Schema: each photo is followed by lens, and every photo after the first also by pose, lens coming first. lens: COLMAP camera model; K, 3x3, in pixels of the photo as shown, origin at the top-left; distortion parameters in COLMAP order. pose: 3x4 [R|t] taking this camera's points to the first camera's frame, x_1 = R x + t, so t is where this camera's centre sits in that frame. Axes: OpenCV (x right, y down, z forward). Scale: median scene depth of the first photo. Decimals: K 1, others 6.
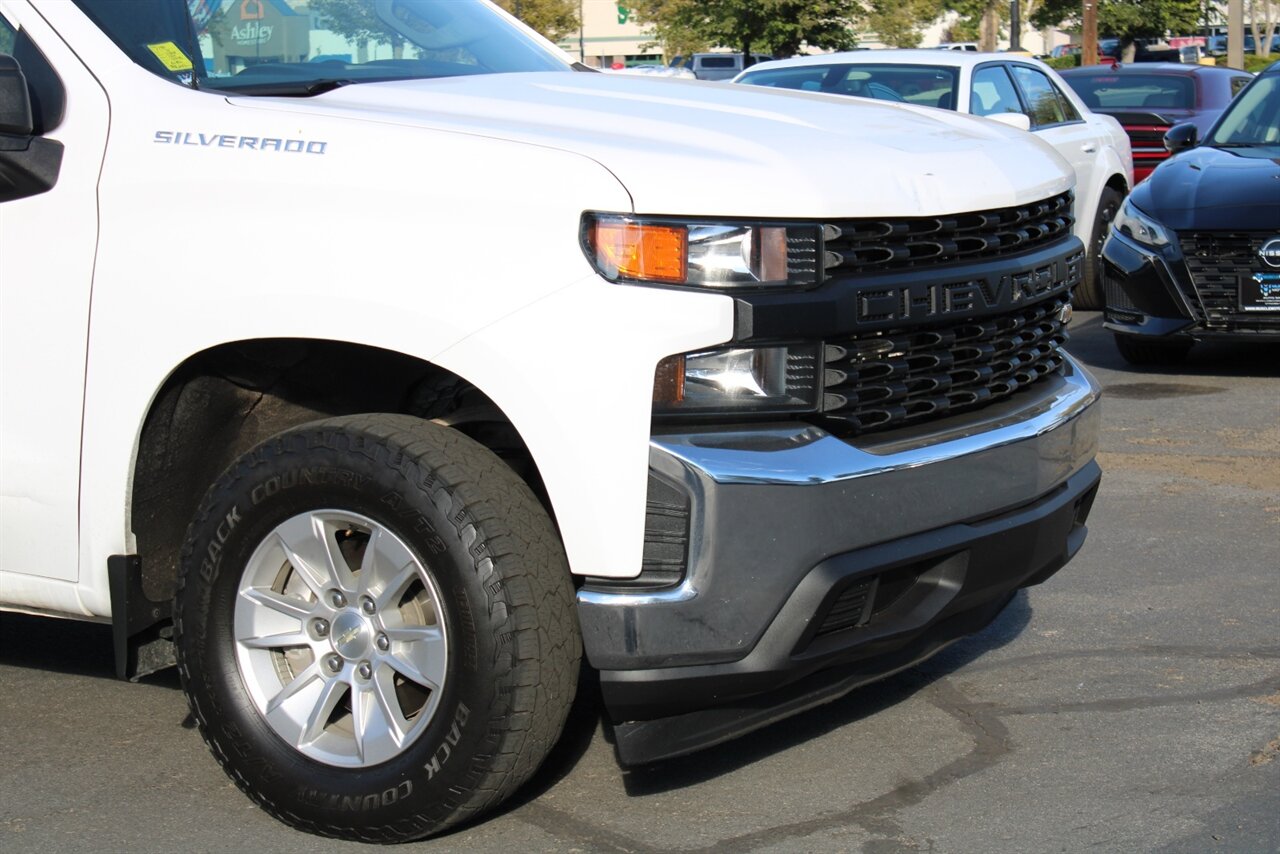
lens RADIAL K [[2899.1, 0, 640.0], [0, 2899.1, 427.0], [0, 0, 1]] dist [0.044171, 0.369294]
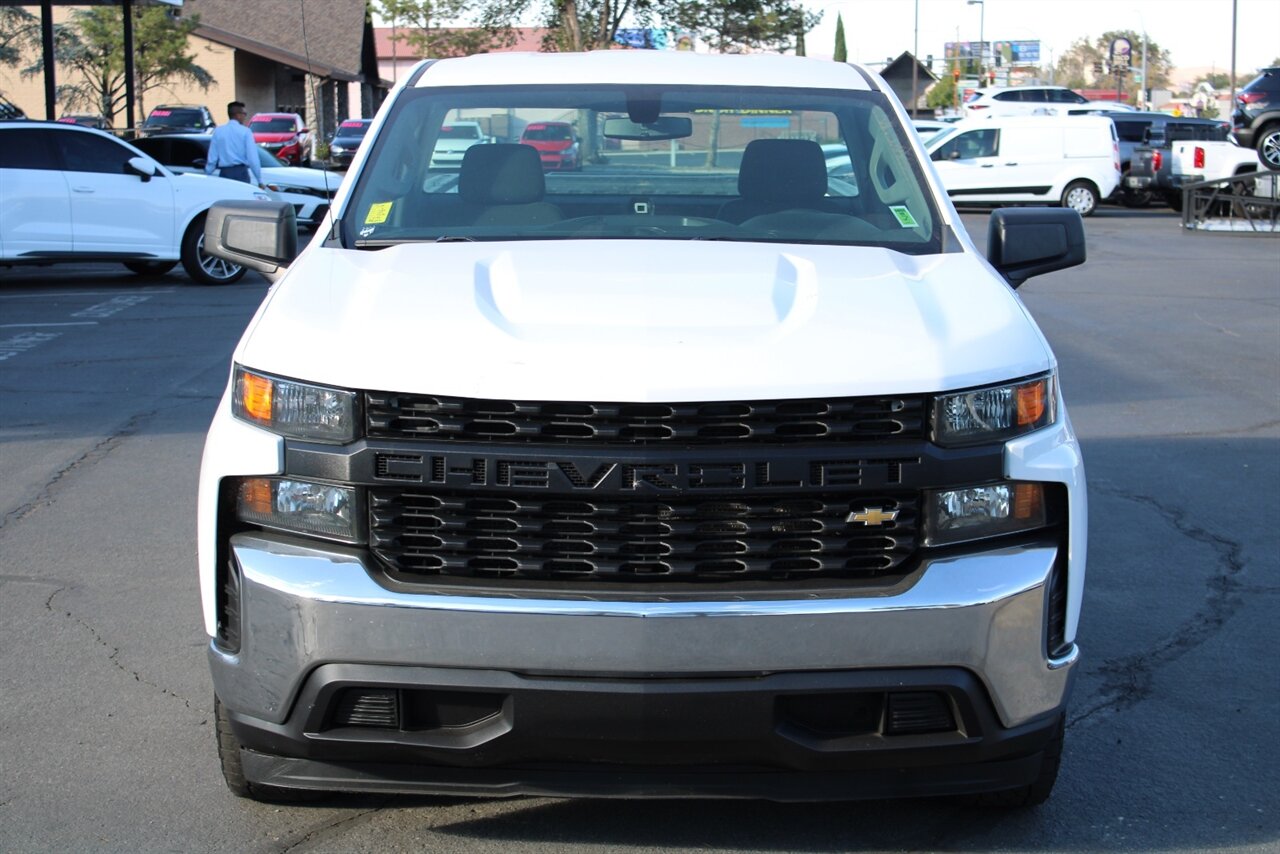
lens RADIAL K [[2260.9, 0, 640.0], [0, 2260.9, 427.0], [0, 0, 1]] dist [0.042546, 0.125790]
pose [[0.521581, 0.143648, -0.841022, 0.894726], [-0.130568, 0.987553, 0.087700, -0.149759], [0.843152, 0.064067, 0.533845, 0.579085]]
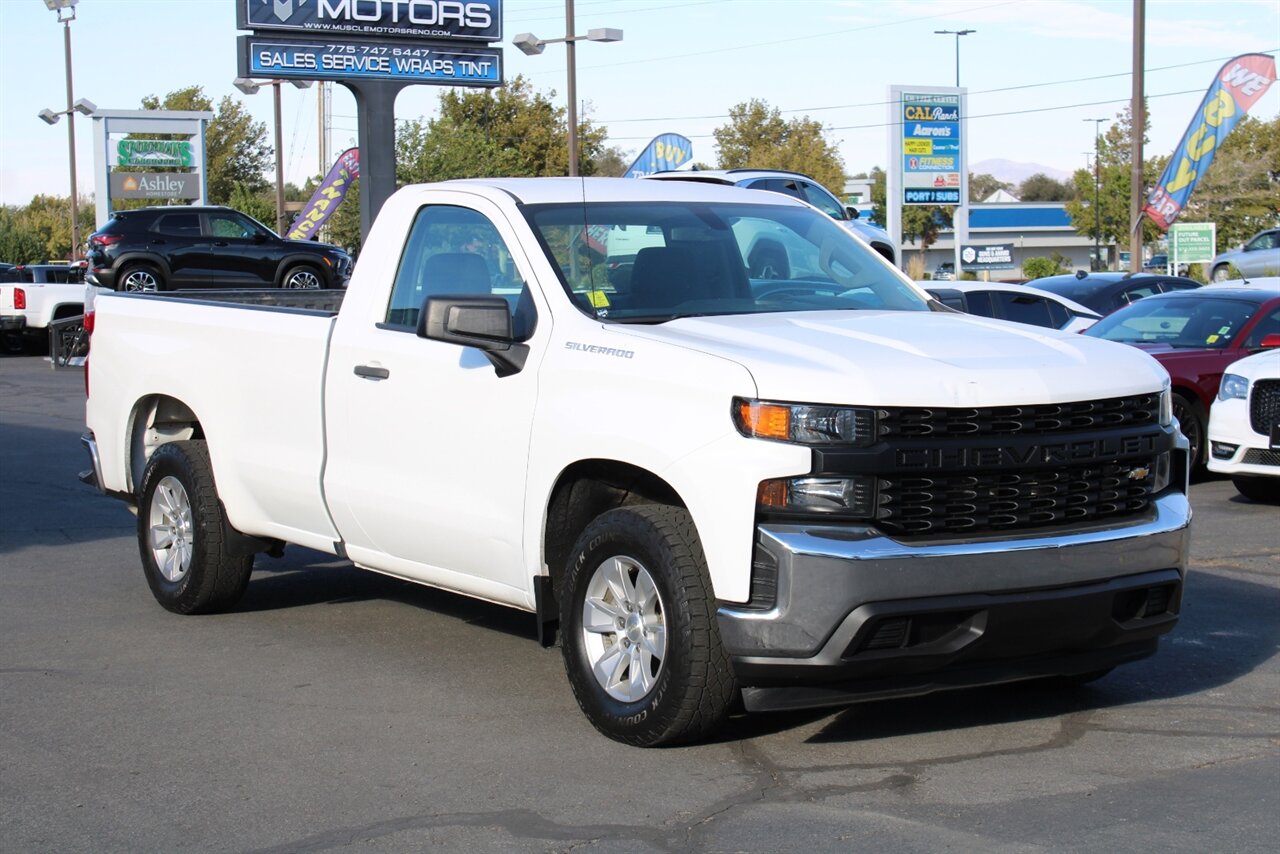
lens RADIAL K [[2301.3, 0, 640.0], [0, 2301.3, 427.0], [0, 0, 1]] dist [0.008407, 0.054884]
pose [[0.912445, 0.048305, -0.406338, 0.476746], [-0.070324, 0.996745, -0.039423, 0.004393], [0.403111, 0.064547, 0.912872, -0.297684]]
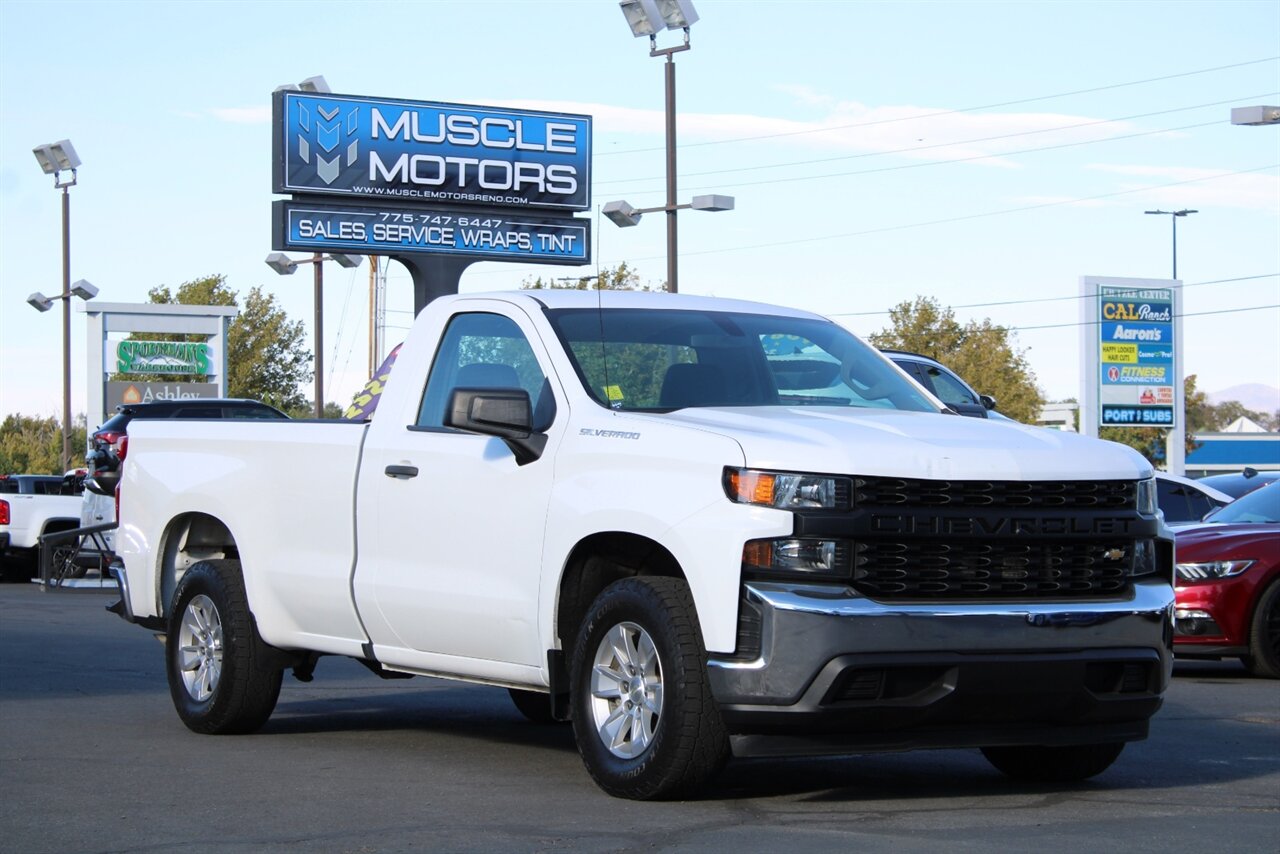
lens RADIAL K [[2978.0, 0, 640.0], [0, 2978.0, 427.0], [0, 0, 1]] dist [0.048631, 0.318384]
pose [[0.892081, 0.017664, -0.451531, 0.791388], [-0.087235, 0.987171, -0.133730, 0.164436], [0.443375, 0.158688, 0.882177, -0.759557]]
